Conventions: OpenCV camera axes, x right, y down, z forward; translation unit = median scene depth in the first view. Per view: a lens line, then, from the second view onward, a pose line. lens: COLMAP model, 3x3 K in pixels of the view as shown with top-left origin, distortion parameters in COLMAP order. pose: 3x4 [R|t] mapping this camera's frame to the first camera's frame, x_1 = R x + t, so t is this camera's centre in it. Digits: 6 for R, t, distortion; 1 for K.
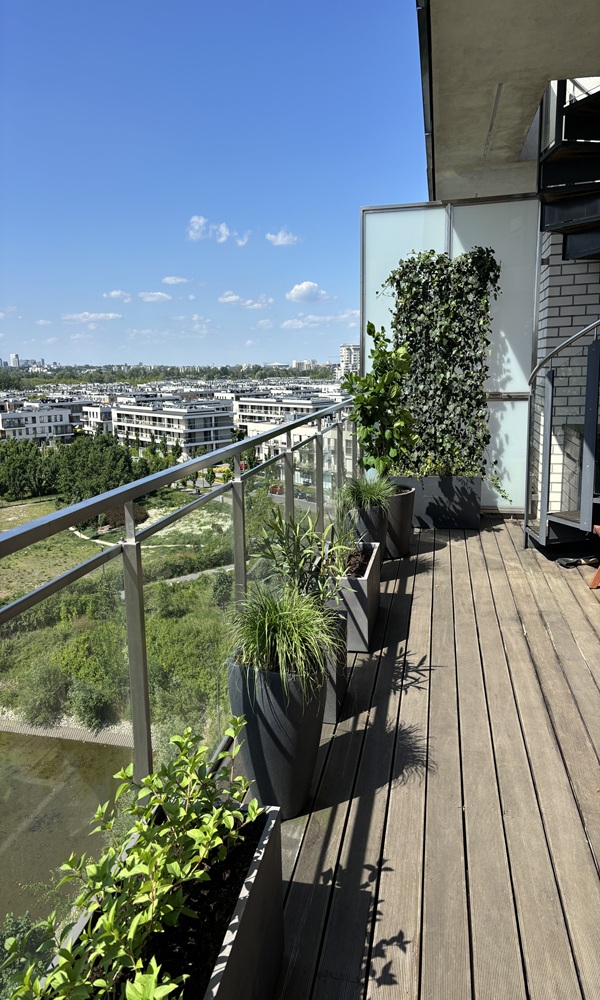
lens RADIAL K [[700.9, 0, 300.0], [0, 700.9, 500.0], [0, 0, 1]] dist [-0.010556, 0.002642]
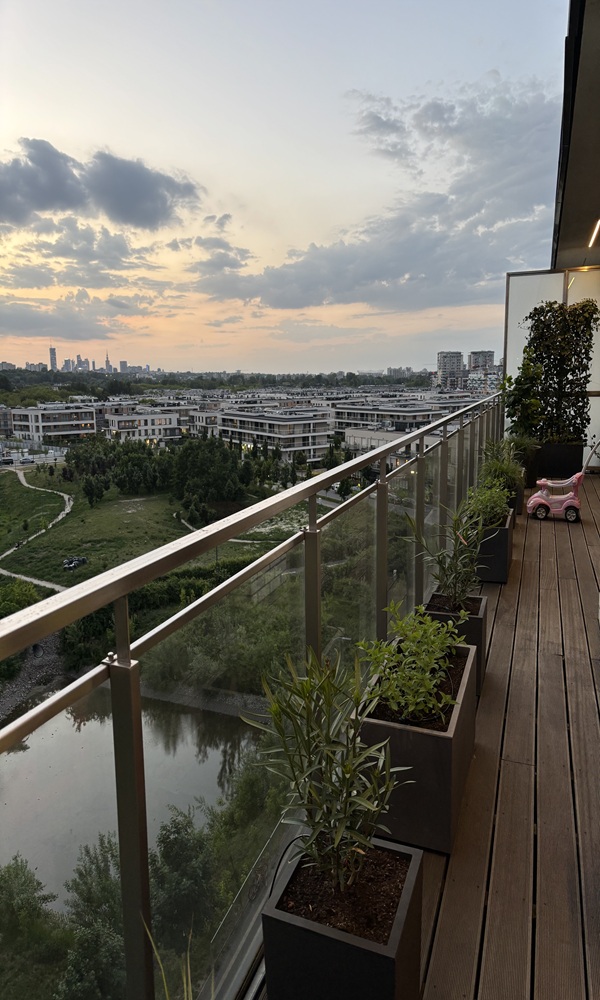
lens RADIAL K [[699.5, 0, 300.0], [0, 699.5, 500.0], [0, 0, 1]] dist [0.216211, -0.000068]
pose [[0.991993, 0.027540, -0.123255, -0.183763], [-0.029062, 0.999522, -0.010568, 0.155814], [0.122905, 0.014066, 0.992319, -0.786934]]
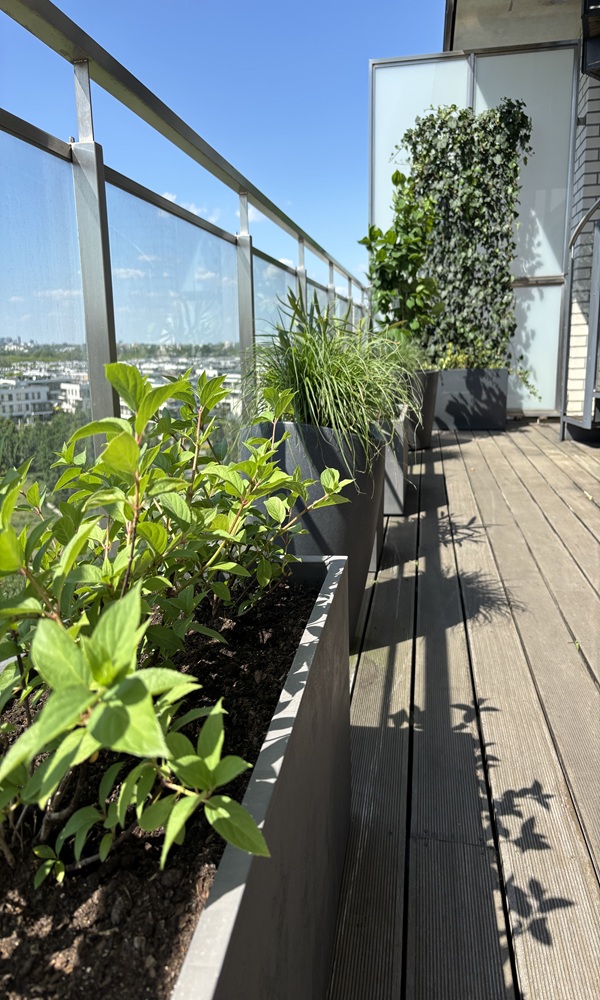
lens RADIAL K [[705.6, 0, 300.0], [0, 705.6, 500.0], [0, 0, 1]] dist [0.000525, -0.002923]
pose [[0.999716, -0.004702, 0.023349, -0.023076], [0.004125, 0.999686, 0.024700, 0.105386], [-0.023458, -0.024597, 0.999422, 0.113911]]
